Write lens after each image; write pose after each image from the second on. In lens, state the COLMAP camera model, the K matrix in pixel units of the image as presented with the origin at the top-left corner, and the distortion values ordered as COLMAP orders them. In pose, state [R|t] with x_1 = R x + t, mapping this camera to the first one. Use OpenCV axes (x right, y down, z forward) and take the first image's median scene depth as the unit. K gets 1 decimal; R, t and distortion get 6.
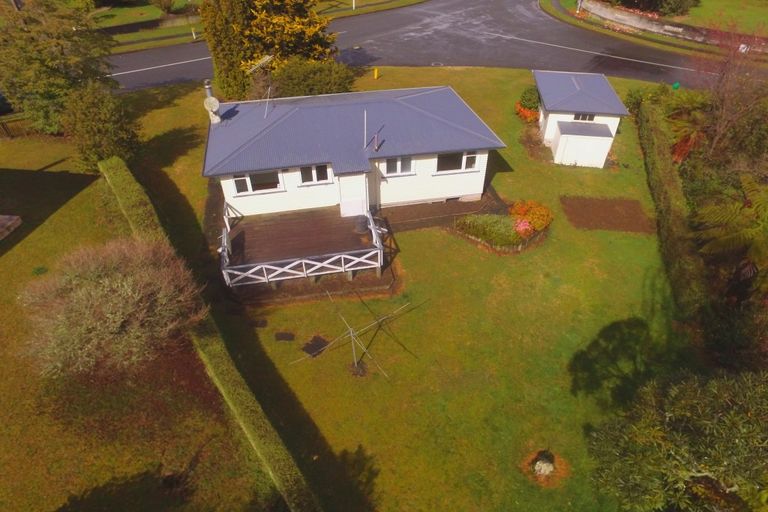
lens RADIAL K [[468.2, 0, 410.1], [0, 468.2, 259.6], [0, 0, 1]] dist [-0.111848, 0.078397]
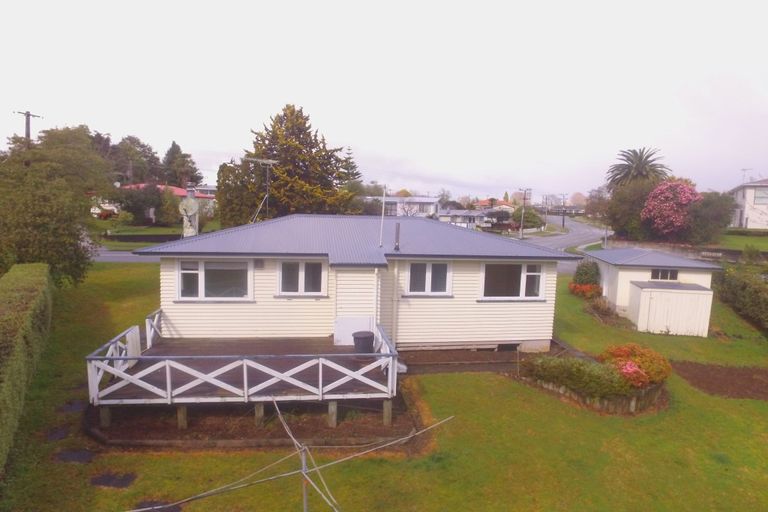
lens RADIAL K [[468.2, 0, 410.1], [0, 468.2, 259.6], [0, 0, 1]] dist [-0.111848, 0.078397]
pose [[0.998565, 0.019547, -0.049850, -0.017145], [-0.044620, 0.818416, -0.572891, 0.163608], [0.029600, 0.574293, 0.818115, 0.425046]]
